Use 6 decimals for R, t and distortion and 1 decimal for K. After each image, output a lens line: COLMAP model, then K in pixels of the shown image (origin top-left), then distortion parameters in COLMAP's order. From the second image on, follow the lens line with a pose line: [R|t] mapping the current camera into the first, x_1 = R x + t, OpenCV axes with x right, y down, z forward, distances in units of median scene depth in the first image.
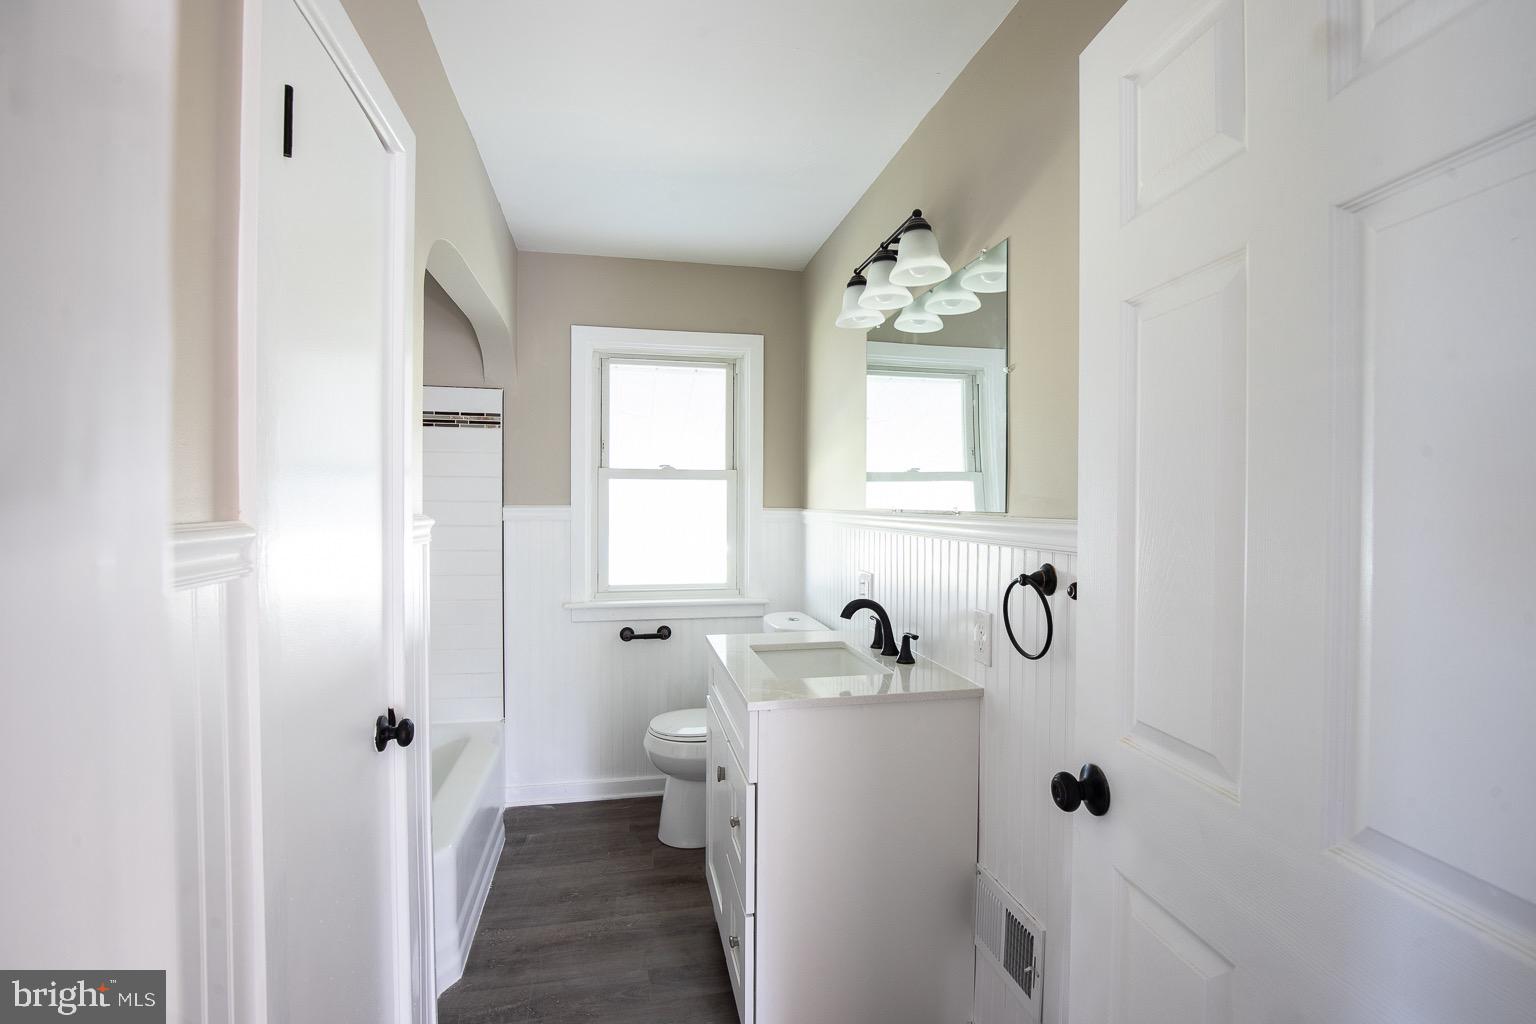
lens RADIAL K [[700.7, 0, 767.8], [0, 700.7, 506.9], [0, 0, 1]] dist [-0.026999, -0.000823]
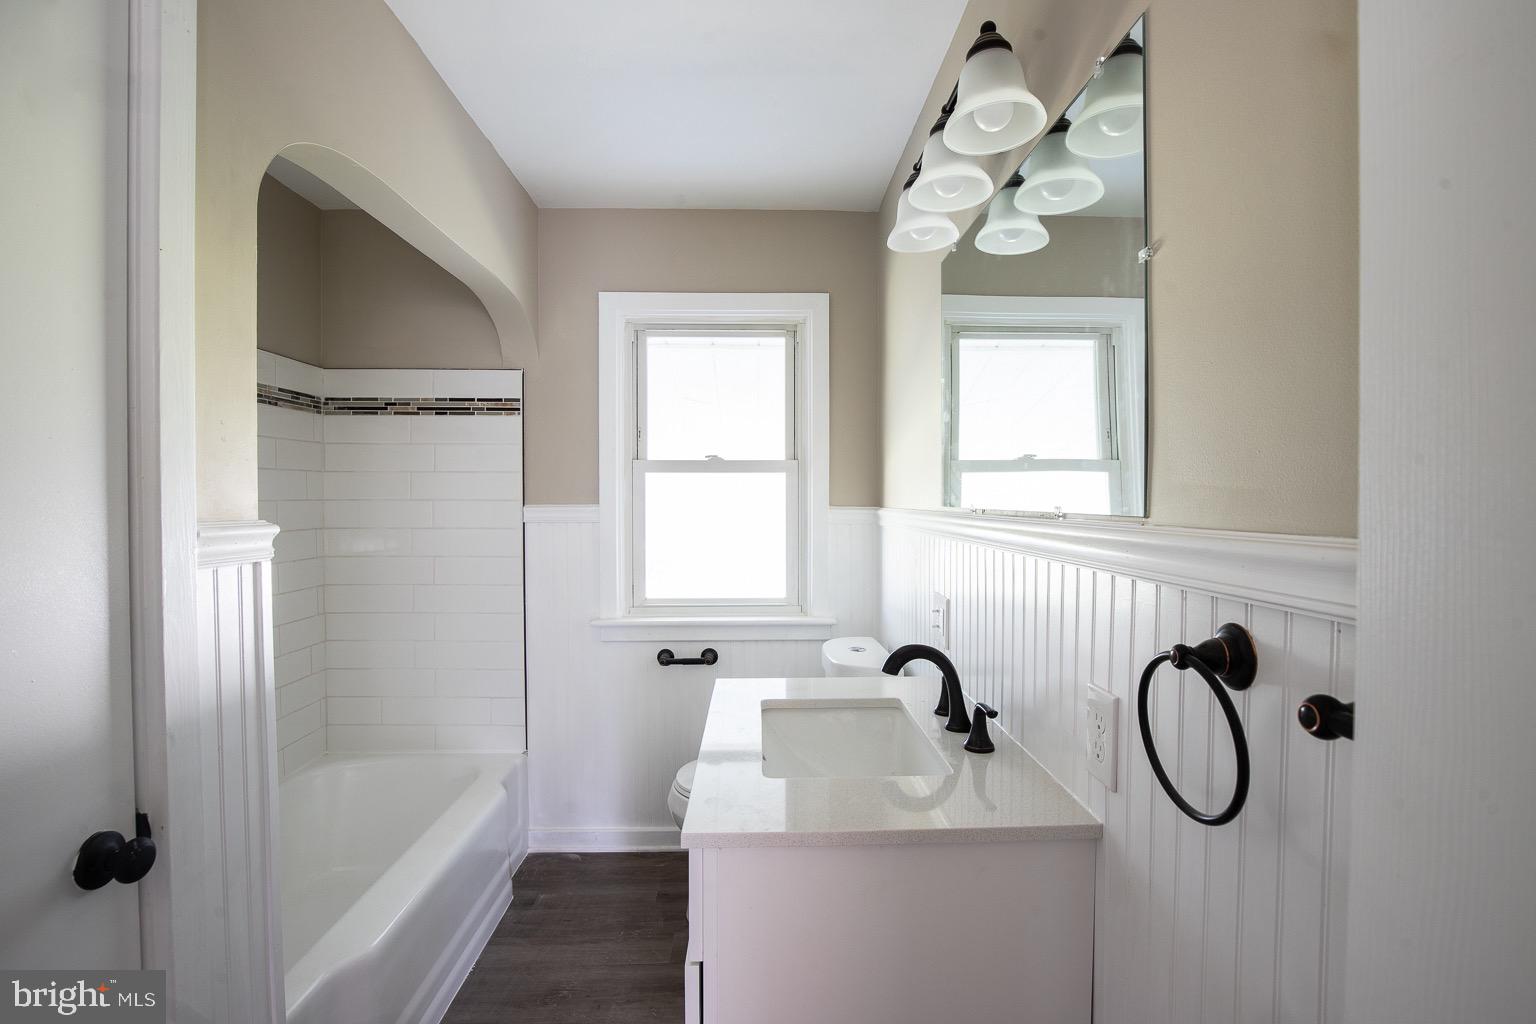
lens RADIAL K [[700.7, 0, 767.1], [0, 700.7, 509.3], [0, 0, 1]] dist [-0.026999, -0.000823]
pose [[0.983450, -0.002951, -0.181157, 0.074750], [0.004408, 0.999961, 0.007642, -0.001668], [0.181128, -0.008314, 0.983424, 0.207648]]
